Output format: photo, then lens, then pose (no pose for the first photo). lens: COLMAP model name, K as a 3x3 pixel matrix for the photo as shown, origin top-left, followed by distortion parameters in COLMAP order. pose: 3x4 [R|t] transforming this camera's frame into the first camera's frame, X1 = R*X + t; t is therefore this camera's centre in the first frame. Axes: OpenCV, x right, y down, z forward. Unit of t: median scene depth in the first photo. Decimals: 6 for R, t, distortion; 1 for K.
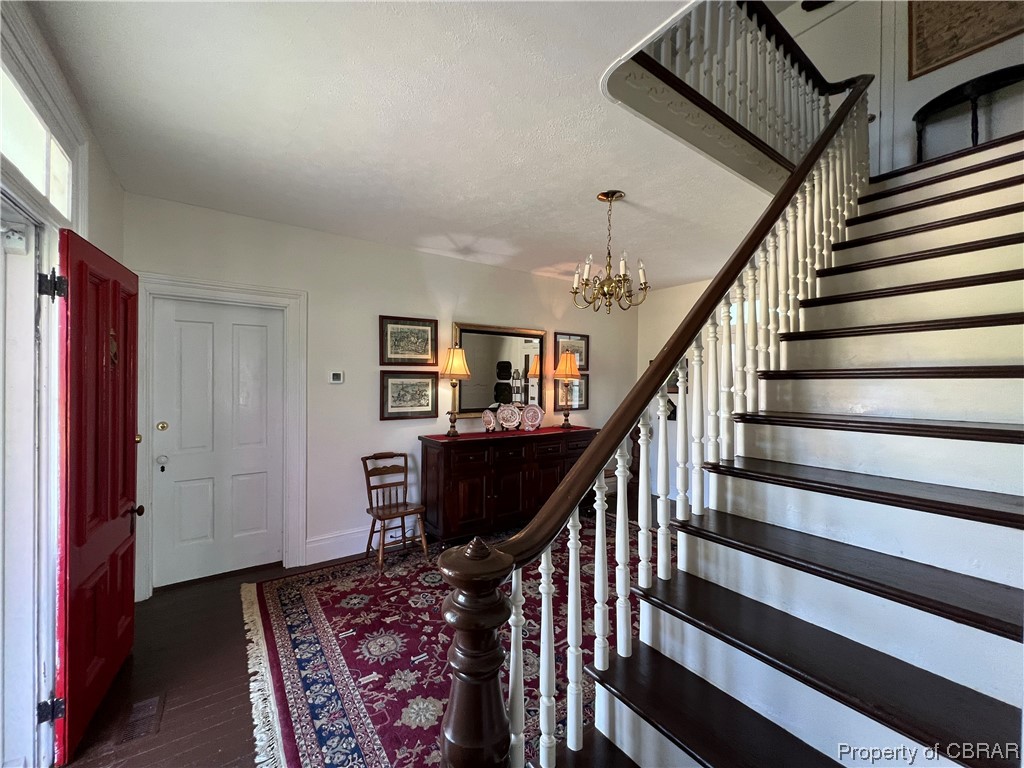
lens RADIAL K [[413.1, 0, 512.0], [0, 413.1, 384.0], [0, 0, 1]] dist [-0.001966, -0.000079]
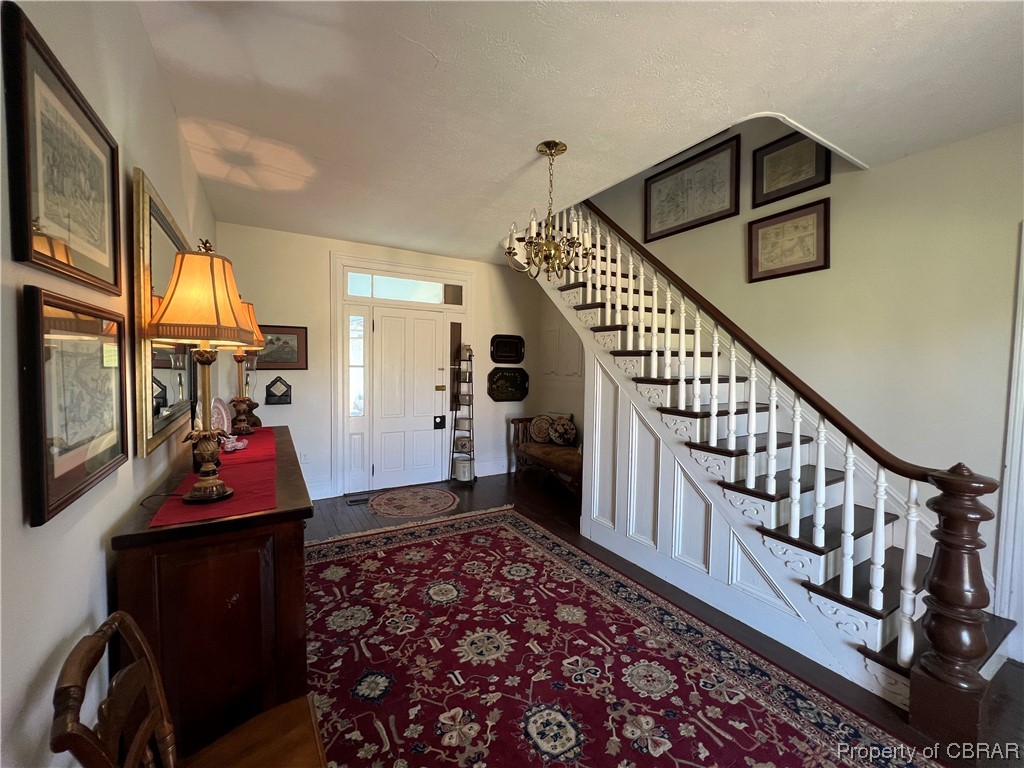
lens RADIAL K [[413.1, 0, 512.0], [0, 413.1, 384.0], [0, 0, 1]] dist [-0.001966, -0.000079]
pose [[-0.087321, 0.042264, -0.995283, 0.906957], [-0.023034, 0.998747, 0.044432, -0.004411], [0.995914, 0.026805, -0.086238, 1.290822]]
